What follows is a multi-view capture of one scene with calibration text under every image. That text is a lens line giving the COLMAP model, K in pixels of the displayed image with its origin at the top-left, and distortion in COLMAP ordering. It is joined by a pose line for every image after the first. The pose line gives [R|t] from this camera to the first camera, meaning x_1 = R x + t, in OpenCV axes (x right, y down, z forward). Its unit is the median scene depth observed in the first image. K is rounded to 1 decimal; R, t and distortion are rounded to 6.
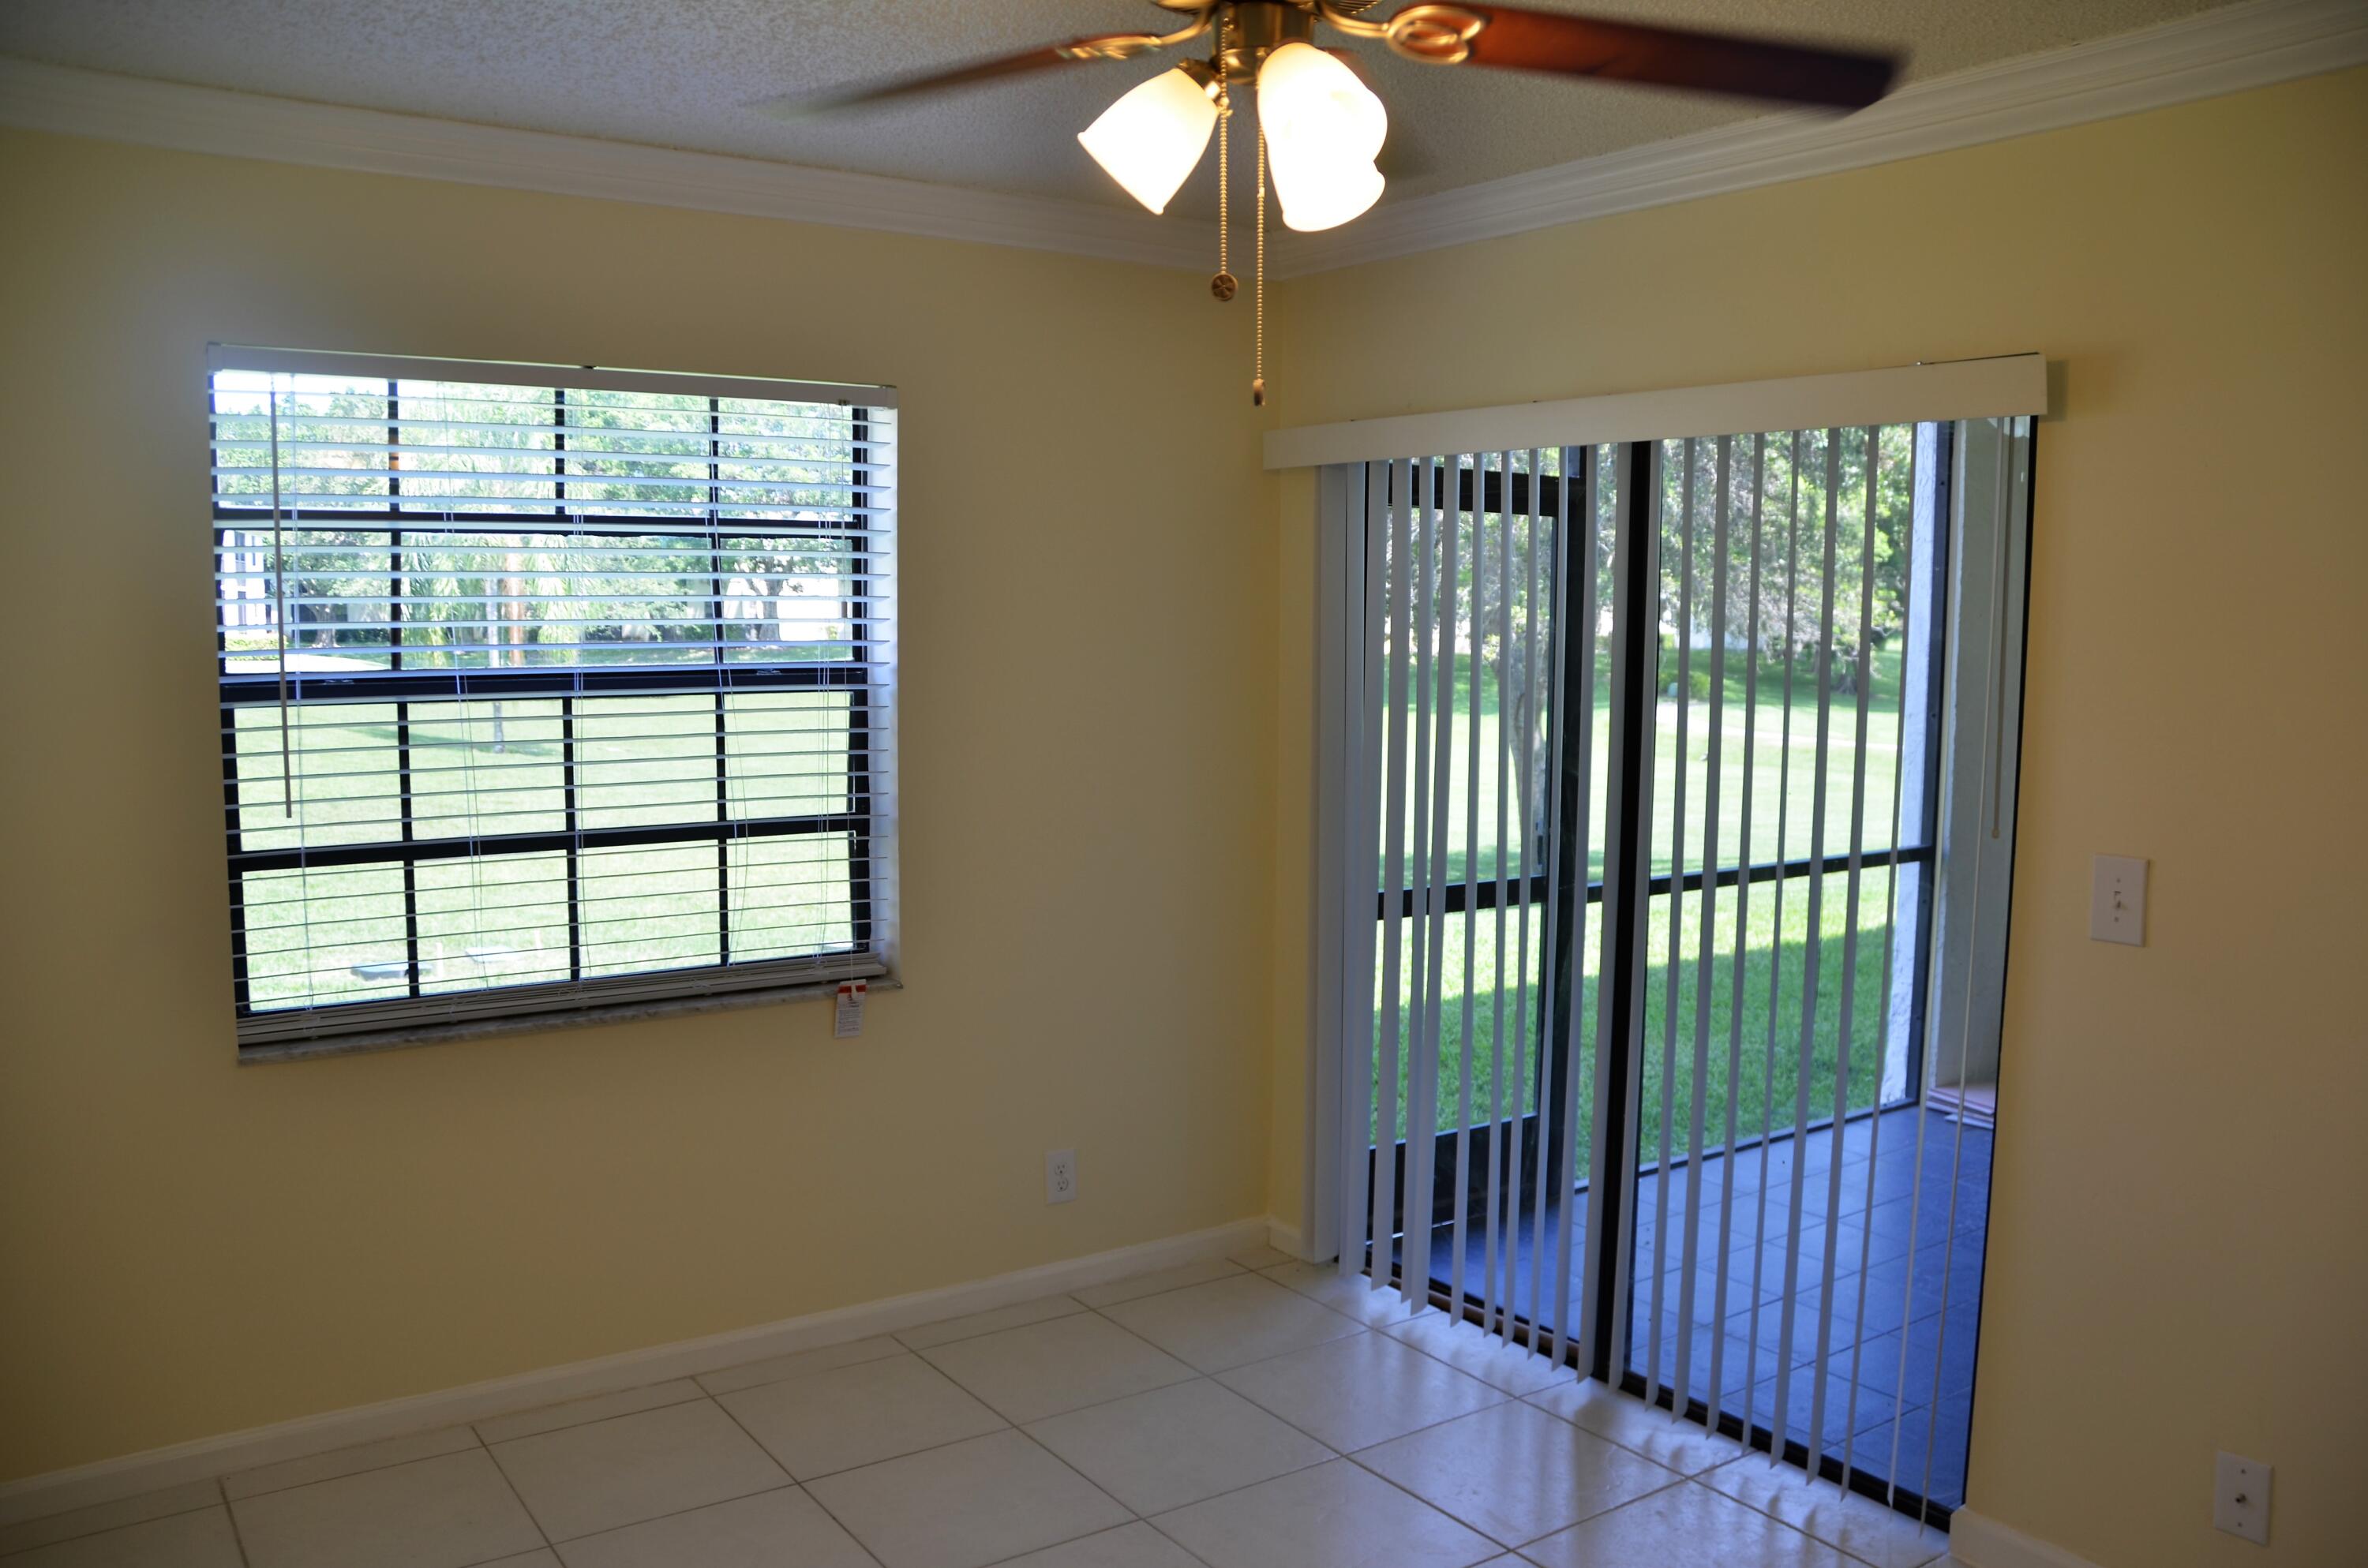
lens RADIAL K [[1899.7, 0, 1220.1], [0, 1899.7, 836.0], [0, 0, 1]] dist [-0.140048, 0.096871]
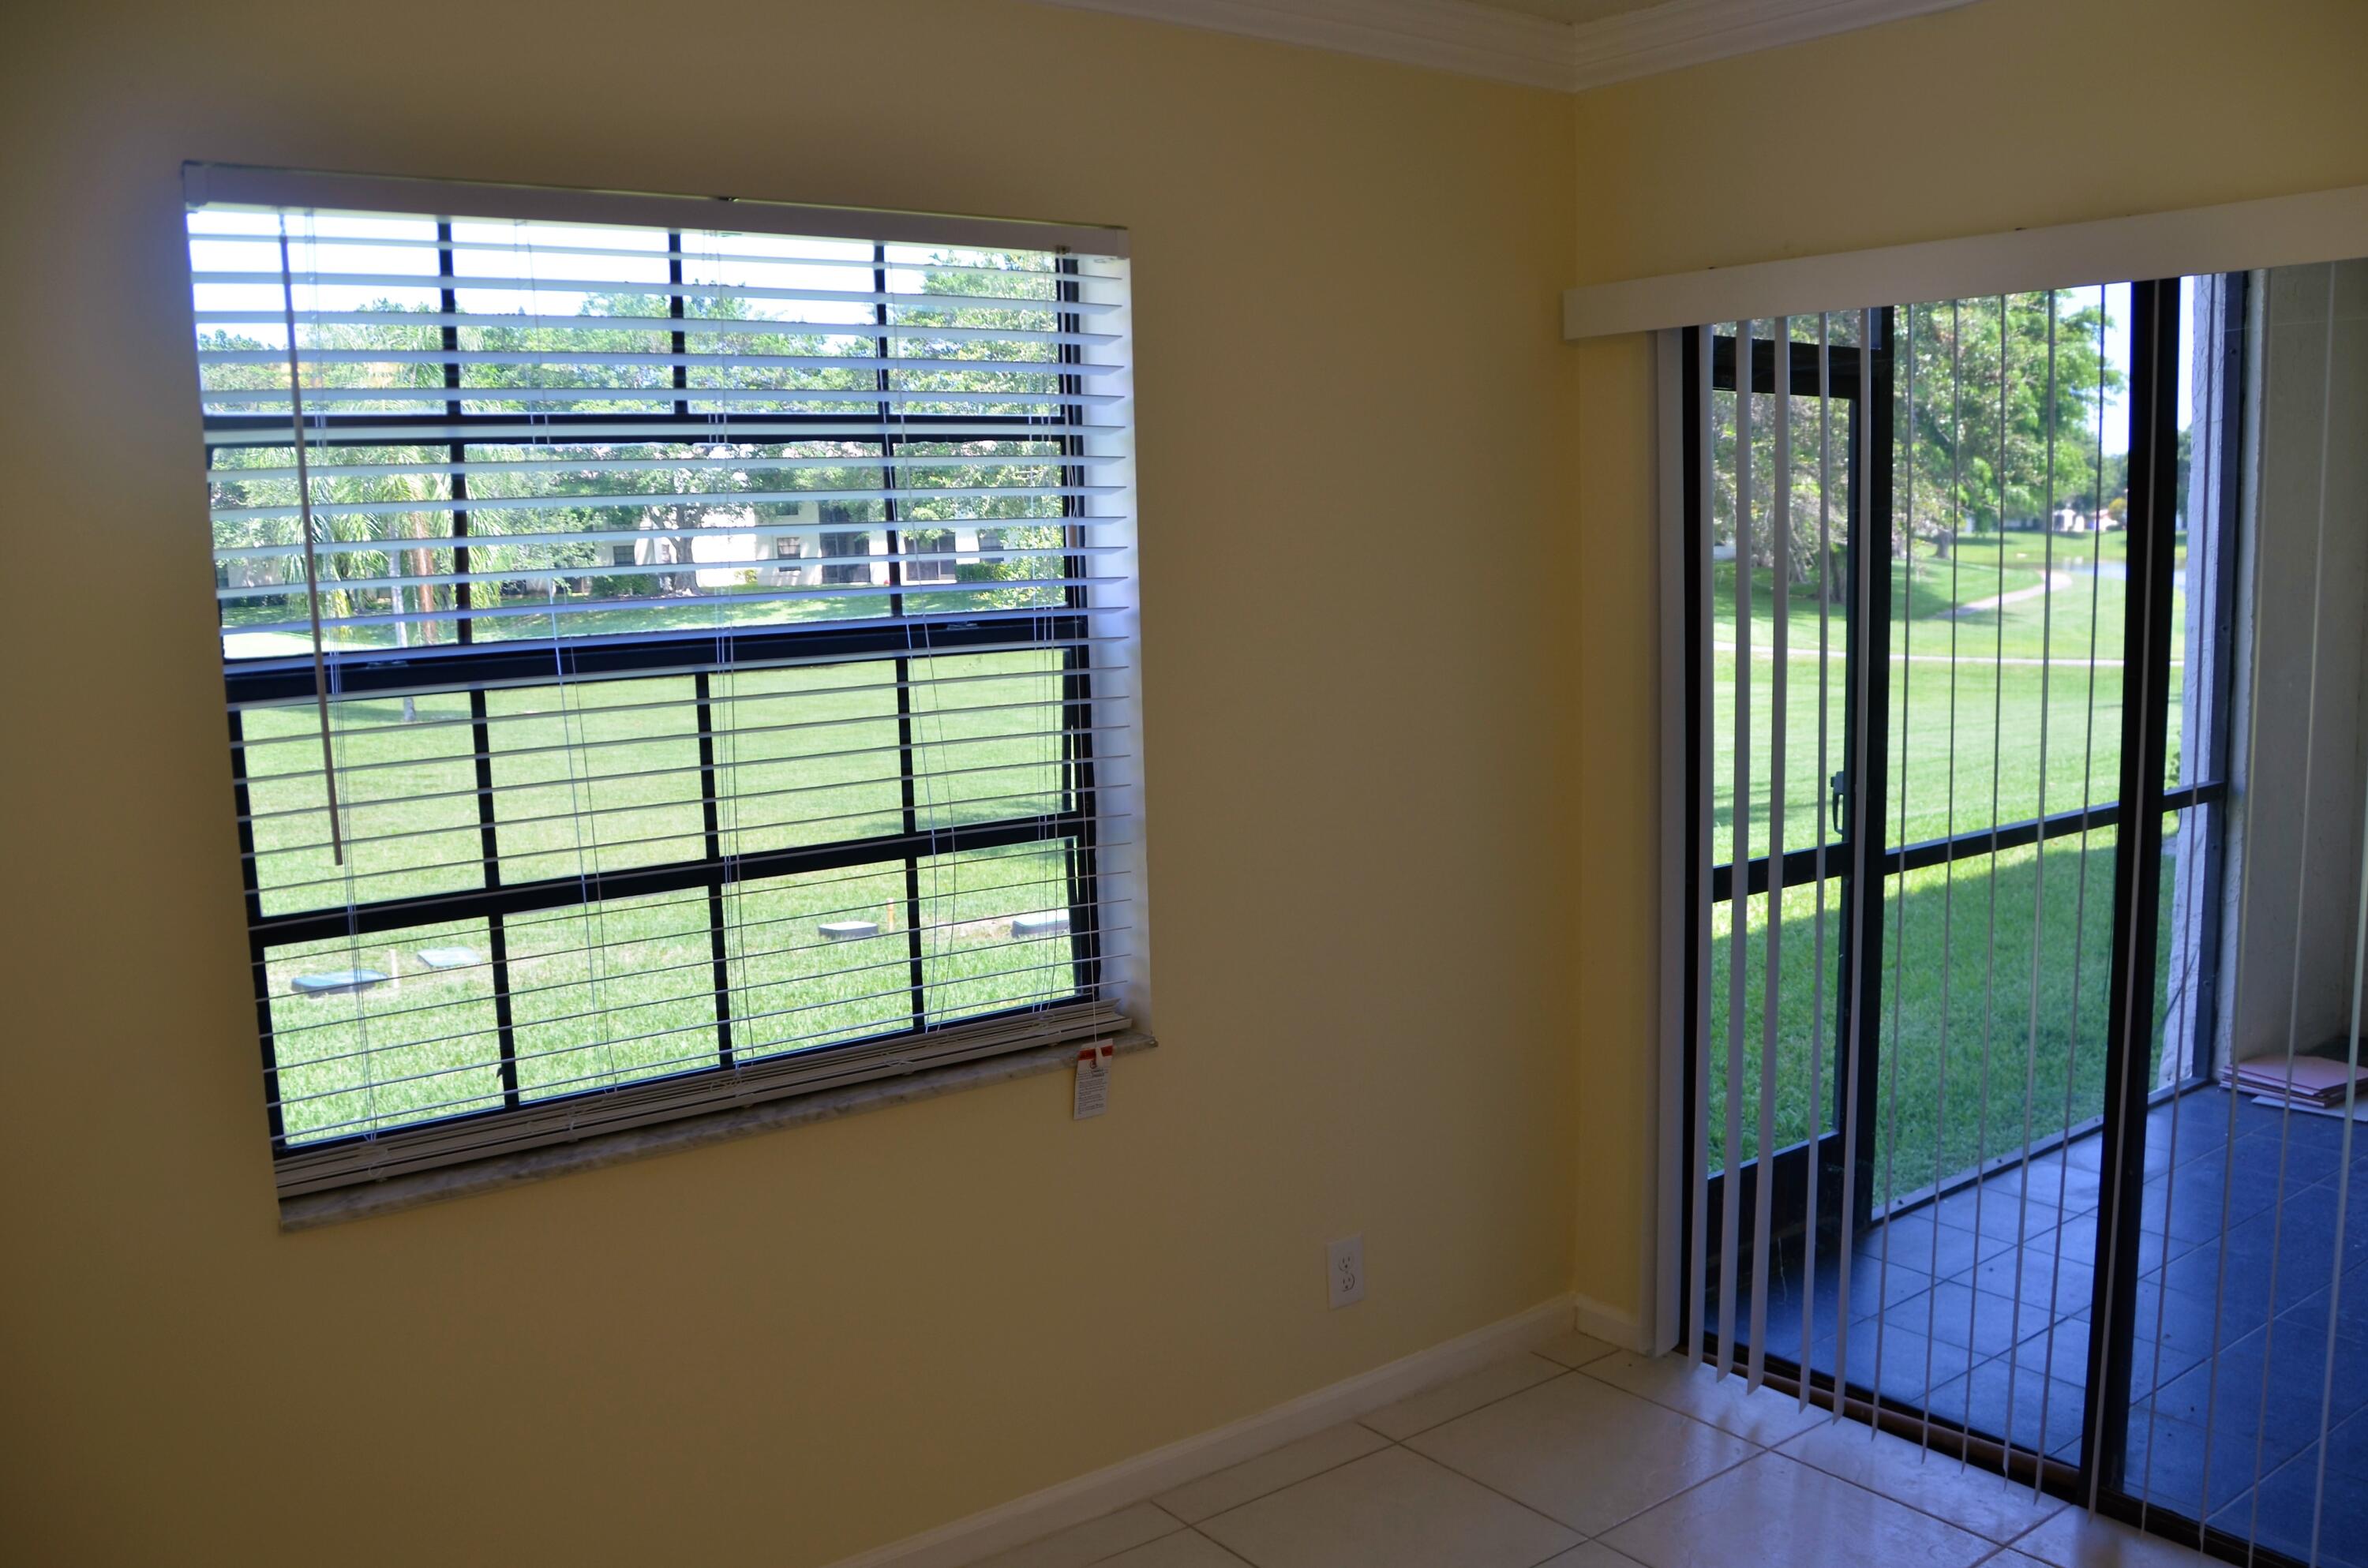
lens RADIAL K [[1926.5, 0, 1187.8], [0, 1926.5, 851.6], [0, 0, 1]] dist [-0.105449, 0.007801]
pose [[0.998893, -0.040173, 0.024454, -0.174463], [0.039085, 0.998290, 0.043463, -0.028797], [-0.026158, -0.042459, 0.998756, 0.251408]]
